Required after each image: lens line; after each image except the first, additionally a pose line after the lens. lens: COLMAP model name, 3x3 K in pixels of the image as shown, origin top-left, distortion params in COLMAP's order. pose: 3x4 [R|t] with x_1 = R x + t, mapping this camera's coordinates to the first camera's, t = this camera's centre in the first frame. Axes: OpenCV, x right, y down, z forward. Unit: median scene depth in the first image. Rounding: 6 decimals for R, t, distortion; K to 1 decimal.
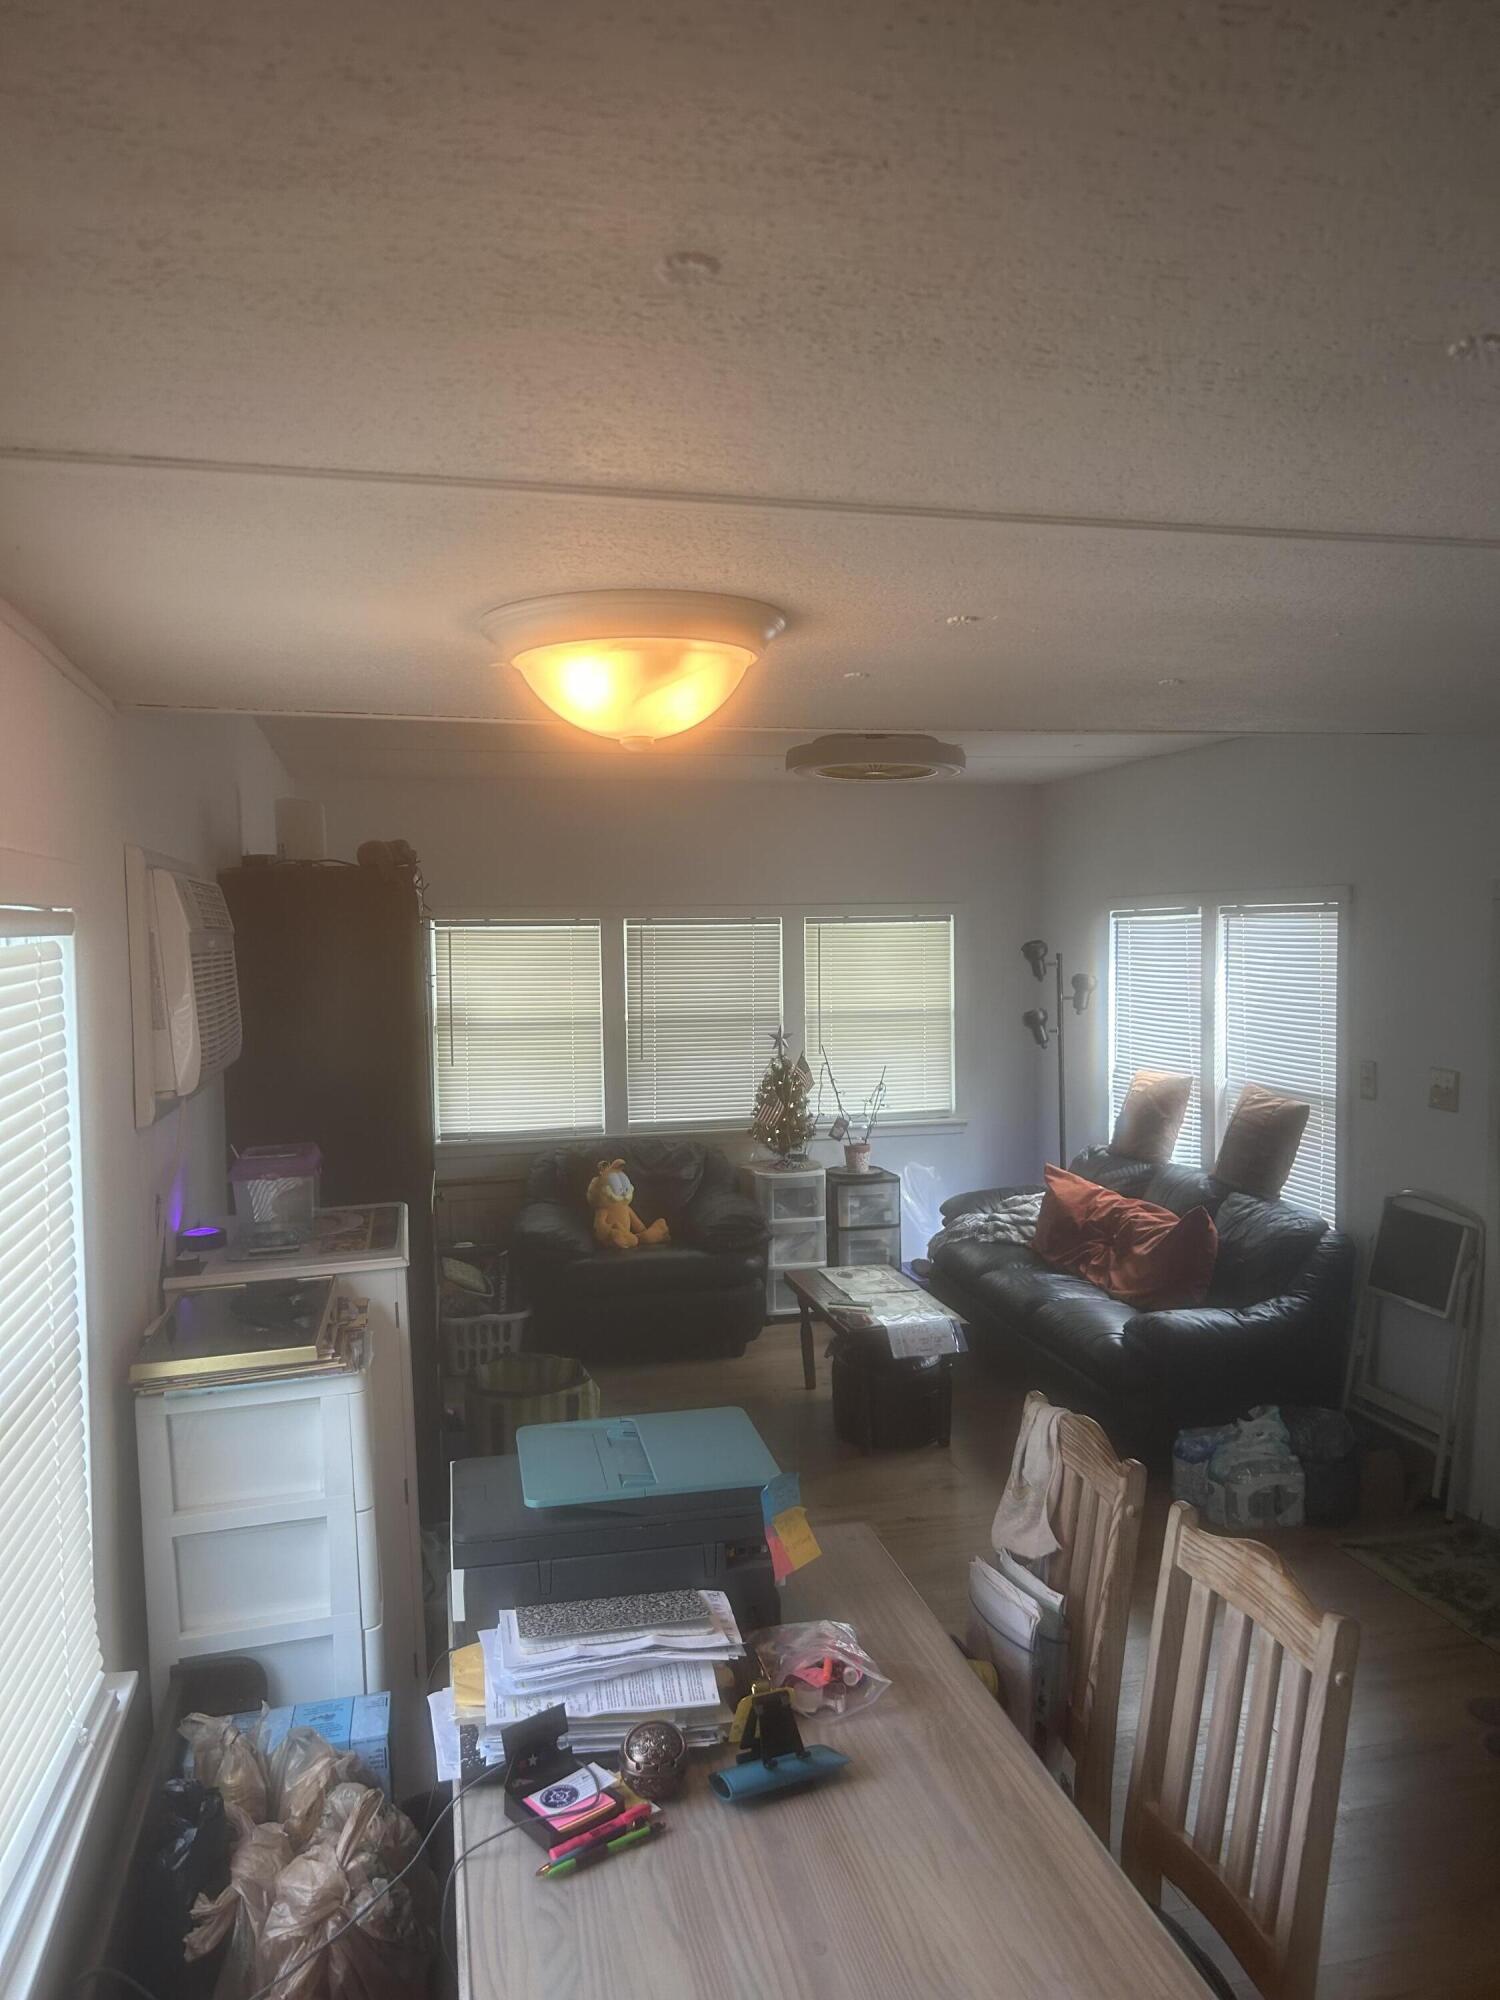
lens RADIAL K [[1489.7, 0, 750.0], [0, 1489.7, 1000.0], [0, 0, 1]] dist [0.078247, -0.053402]
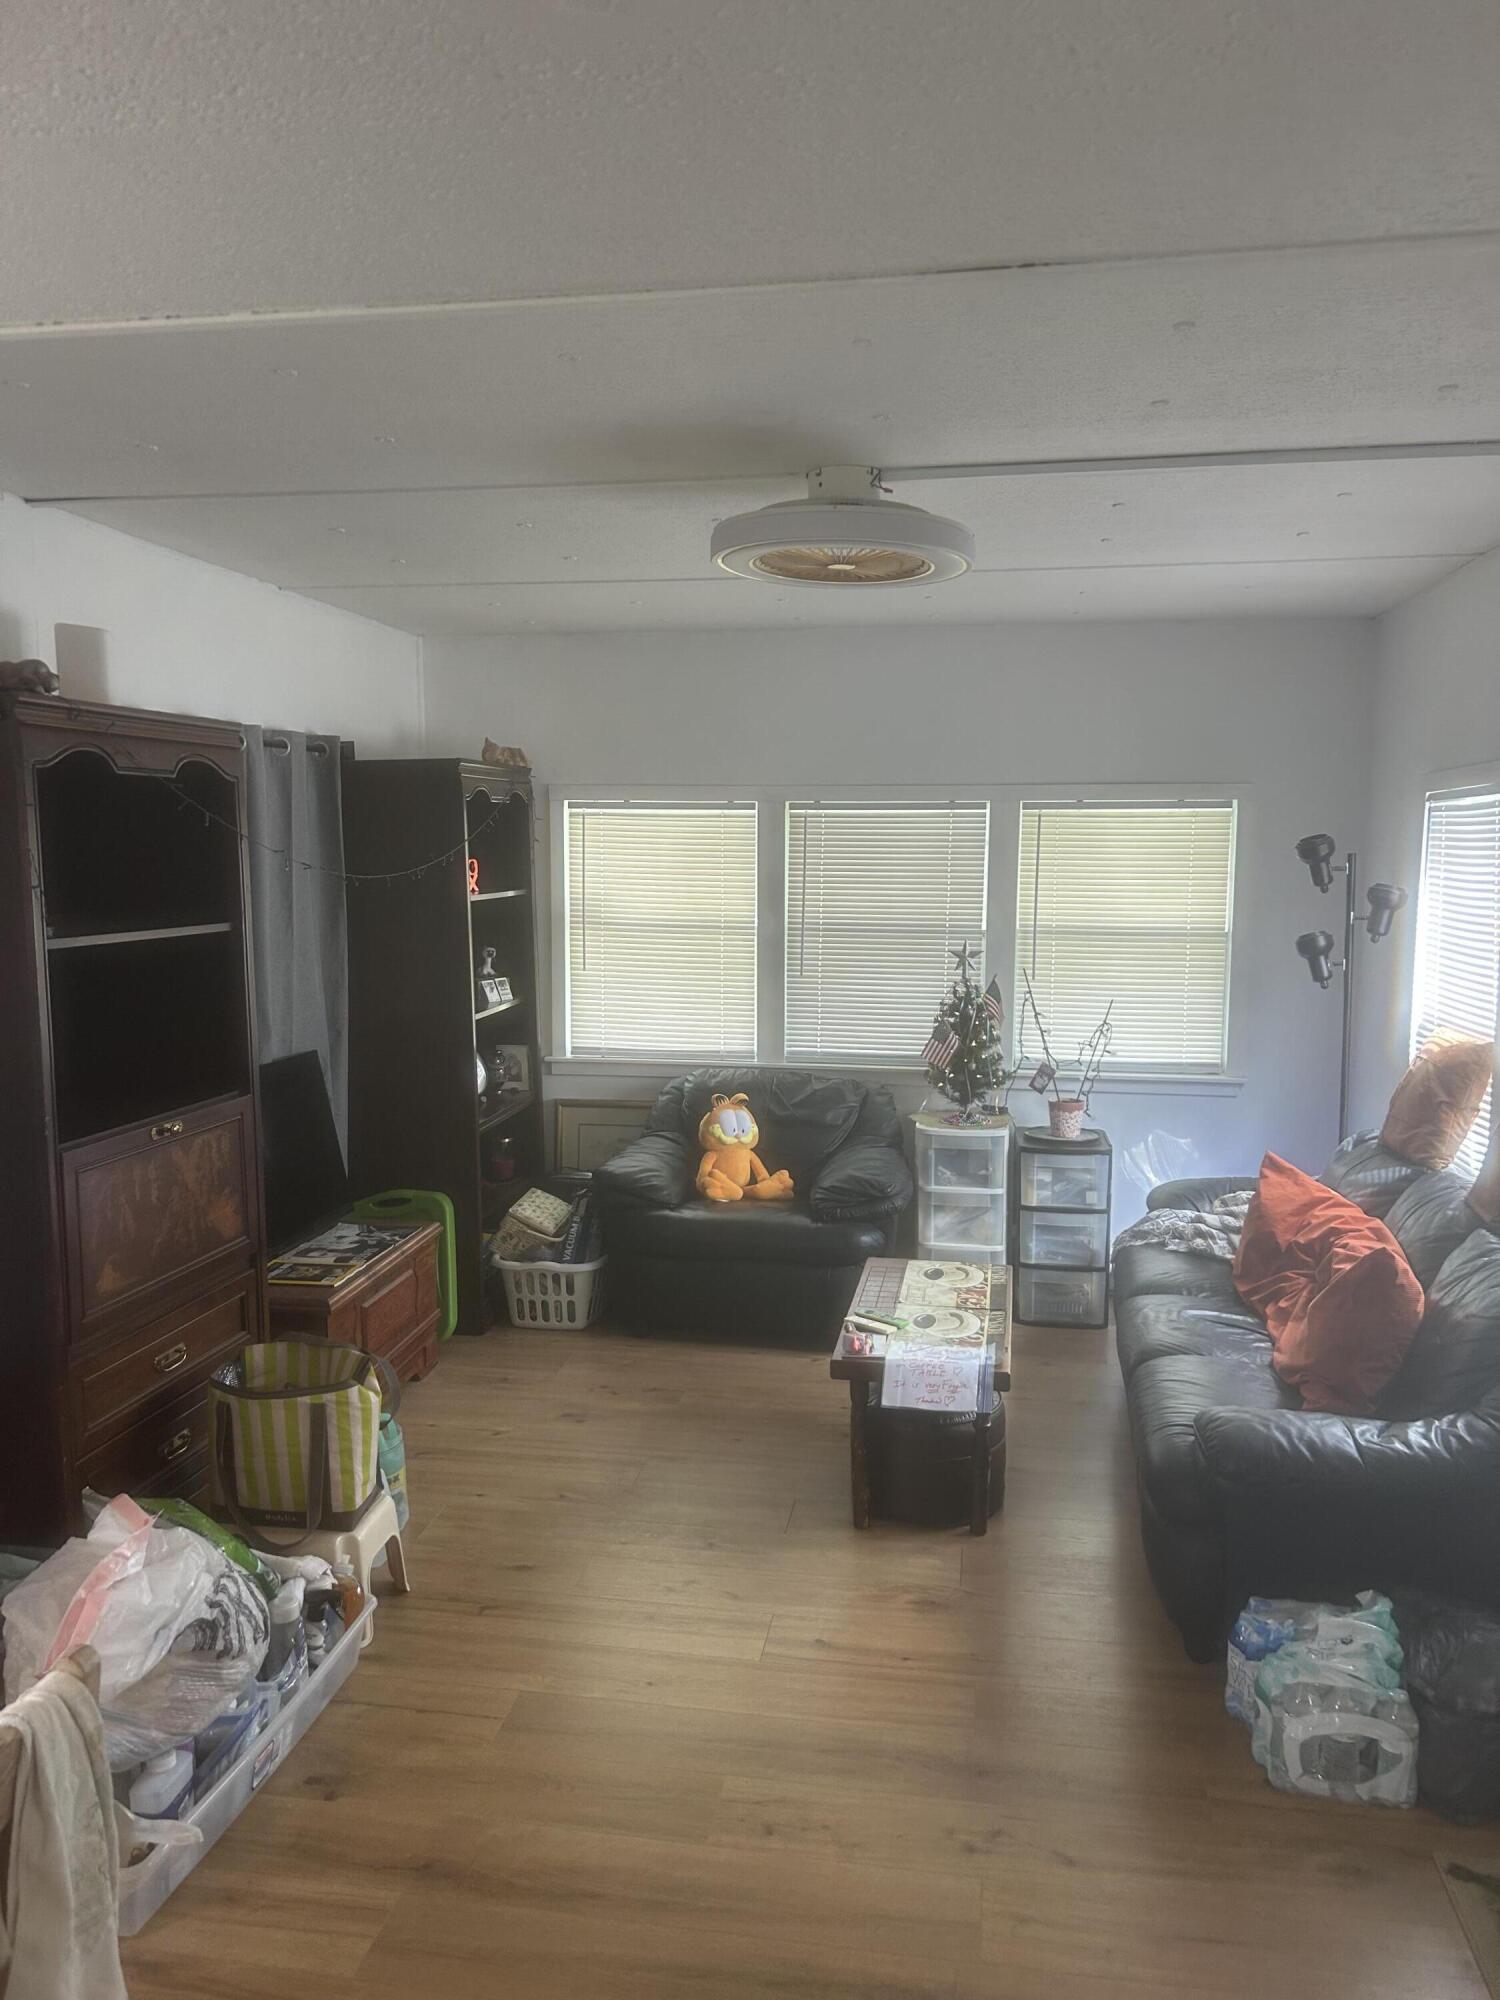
lens RADIAL K [[1489.7, 0, 750.0], [0, 1489.7, 1000.0], [0, 0, 1]] dist [0.078247, -0.053402]
pose [[0.917018, 0.059042, -0.394453, 0.230275], [-0.035288, 0.997114, 0.067212, -0.000261], [0.397283, -0.047715, 0.916455, 0.241956]]
